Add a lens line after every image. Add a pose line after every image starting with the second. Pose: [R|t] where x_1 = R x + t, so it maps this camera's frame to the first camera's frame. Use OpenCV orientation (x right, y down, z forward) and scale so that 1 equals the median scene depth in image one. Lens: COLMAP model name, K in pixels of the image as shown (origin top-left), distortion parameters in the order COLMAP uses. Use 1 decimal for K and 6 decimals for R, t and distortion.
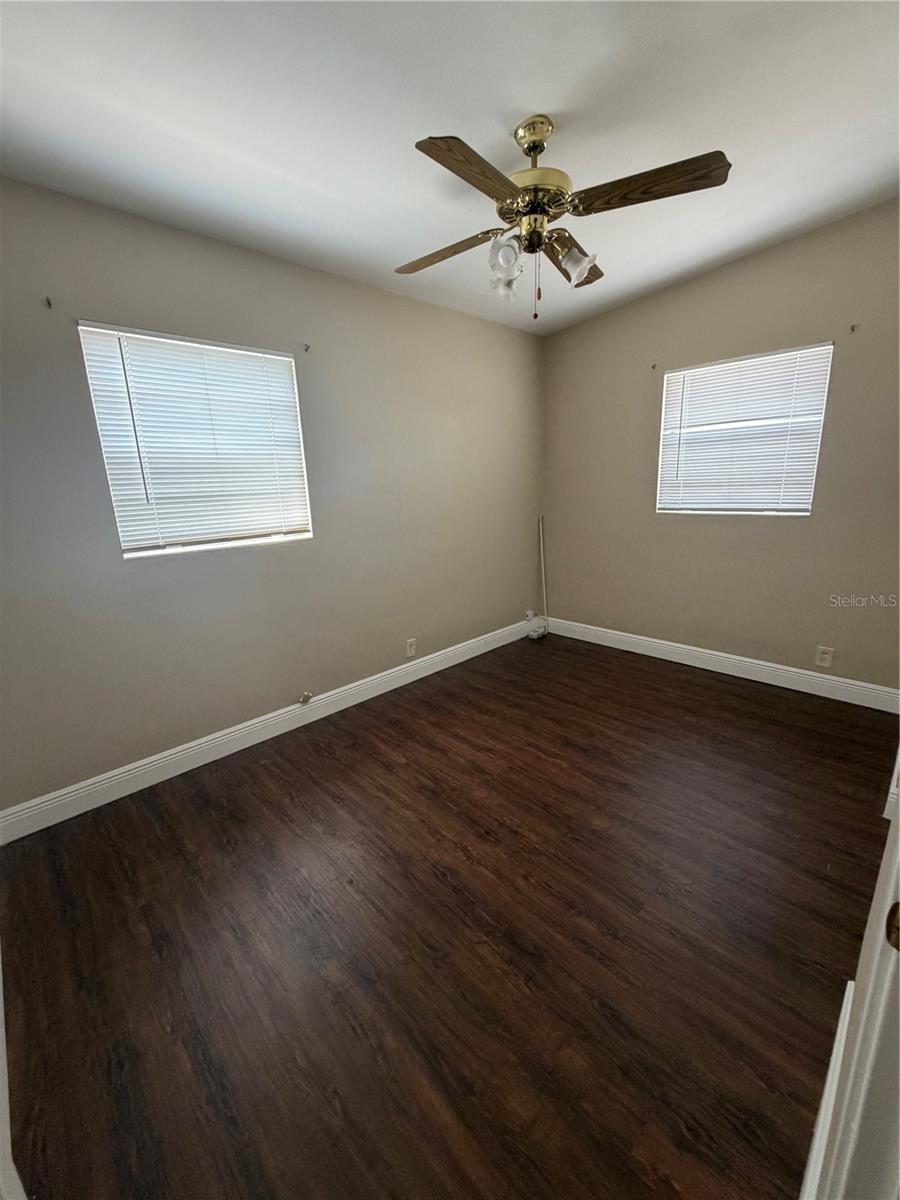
lens RADIAL K [[479.2, 0, 454.0], [0, 479.2, 600.1], [0, 0, 1]] dist [0.004026, 0.000400]
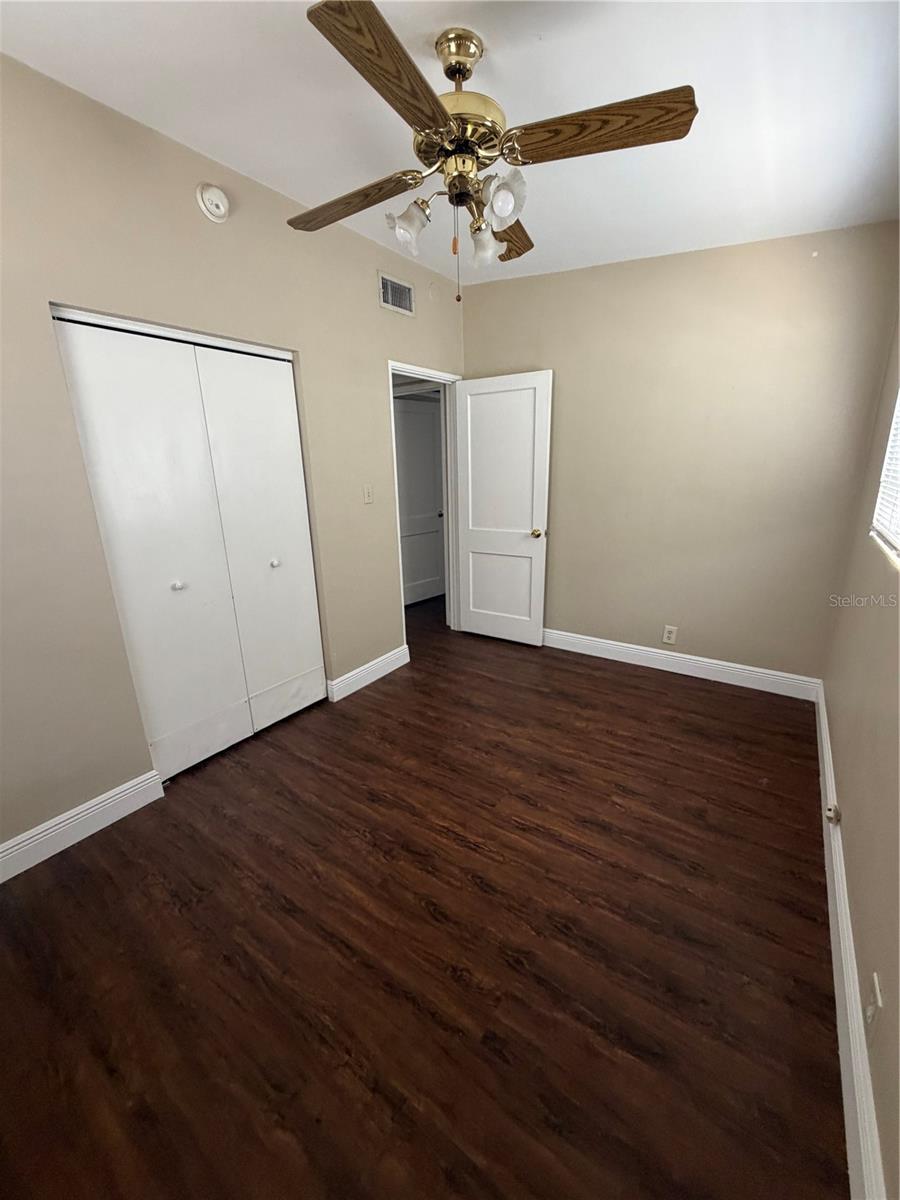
lens RADIAL K [[479.2, 0, 456.3], [0, 479.2, 599.2], [0, 0, 1]] dist [0.004026, 0.000400]
pose [[-0.978972, 0.109947, -0.171830, 0.279654], [0.009517, 0.866025, 0.499911, -0.402761], [0.203773, 0.487763, -0.848860, 1.471343]]
